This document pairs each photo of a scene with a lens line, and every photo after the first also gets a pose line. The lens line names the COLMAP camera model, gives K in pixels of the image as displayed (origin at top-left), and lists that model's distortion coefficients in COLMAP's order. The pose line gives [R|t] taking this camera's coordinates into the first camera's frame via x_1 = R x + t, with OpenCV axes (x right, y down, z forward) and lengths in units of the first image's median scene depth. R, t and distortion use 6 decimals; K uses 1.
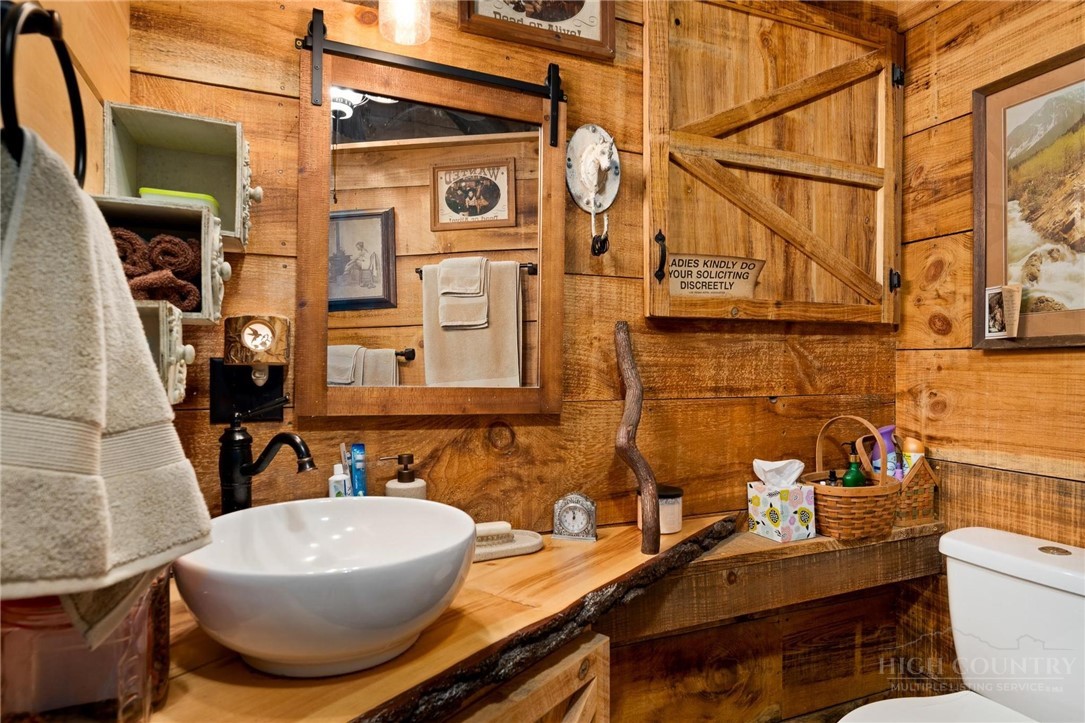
lens RADIAL K [[618.2, 0, 546.5], [0, 618.2, 374.4], [0, 0, 1]] dist [0.002941, 0.000513]
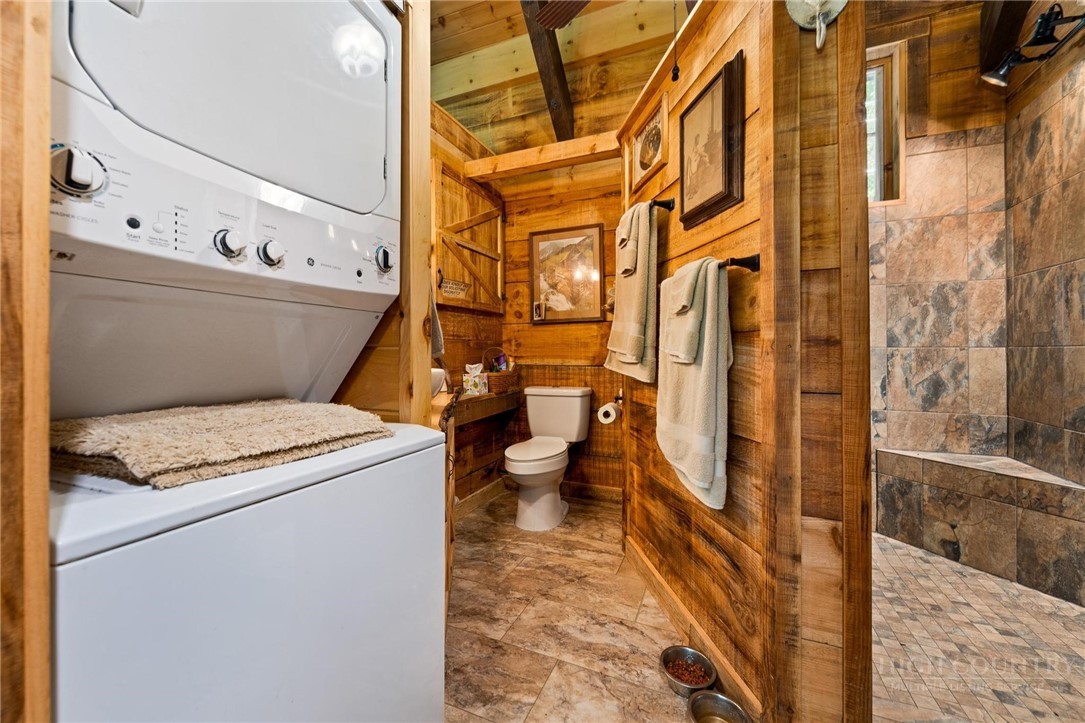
lens RADIAL K [[458.0, 0, 535.7], [0, 458.0, 353.4], [0, 0, 1]] dist [-0.001818, -0.000167]
pose [[0.716608, -0.001841, 0.697474, -0.740038], [0.014882, 0.999809, -0.012651, 0.120801], [-0.697317, 0.019445, 0.716499, -0.505562]]
